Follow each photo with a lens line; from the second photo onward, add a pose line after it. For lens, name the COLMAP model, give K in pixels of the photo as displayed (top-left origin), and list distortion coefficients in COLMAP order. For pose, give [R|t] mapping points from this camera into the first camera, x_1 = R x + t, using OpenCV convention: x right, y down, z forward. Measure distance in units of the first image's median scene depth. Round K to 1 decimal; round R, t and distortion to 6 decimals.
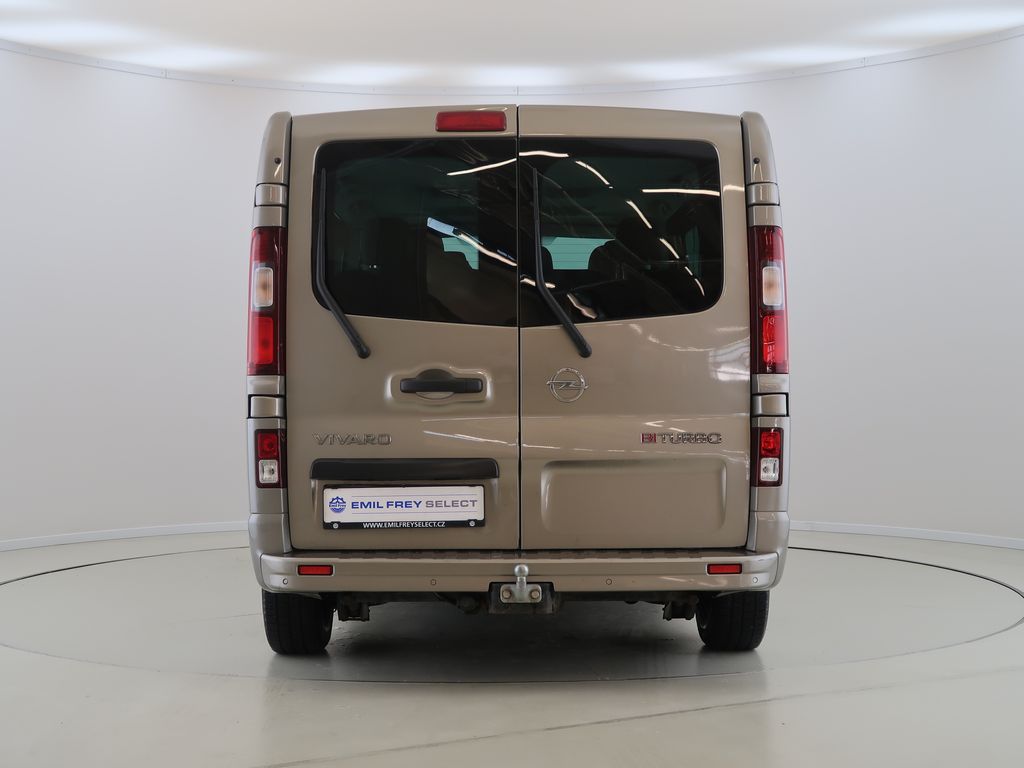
lens RADIAL K [[833.0, 0, 512.0], [0, 833.0, 384.0], [0, 0, 1]] dist [0.003851, 0.005085]
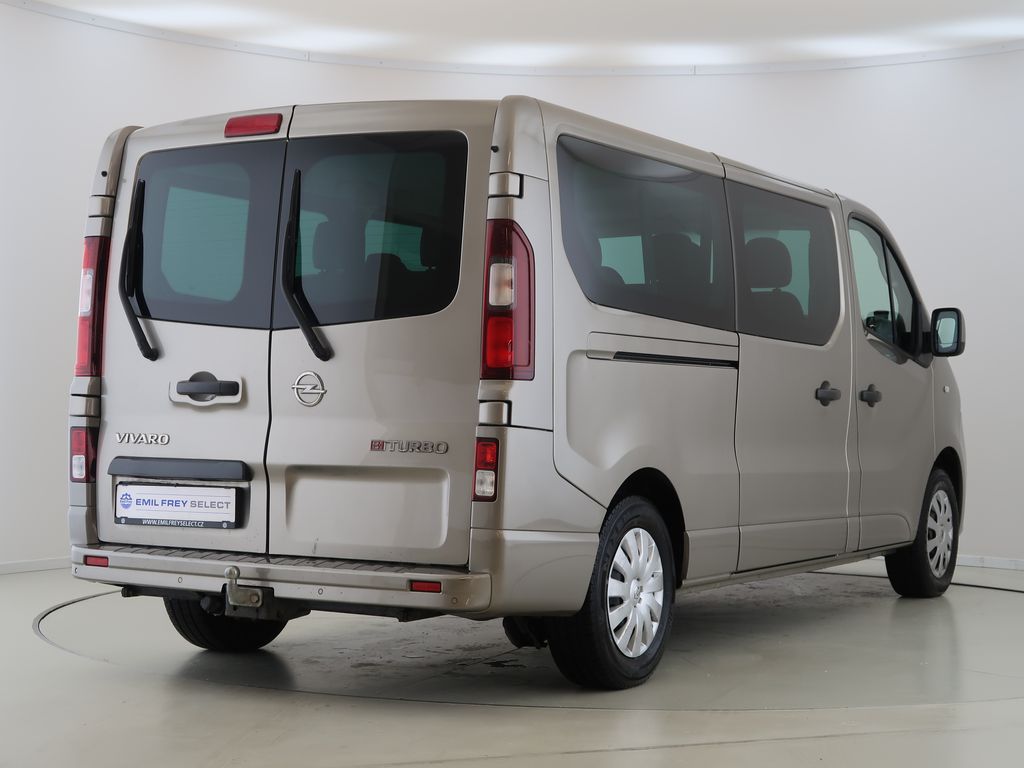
lens RADIAL K [[954.9, 0, 512.0], [0, 954.9, 384.0], [0, 0, 1]] dist [0.001018, -0.003920]
pose [[0.954530, 0.011944, -0.297875, 0.616064], [-0.013993, 0.999891, -0.004745, -0.002790], [0.297786, 0.008697, 0.954593, -0.002090]]
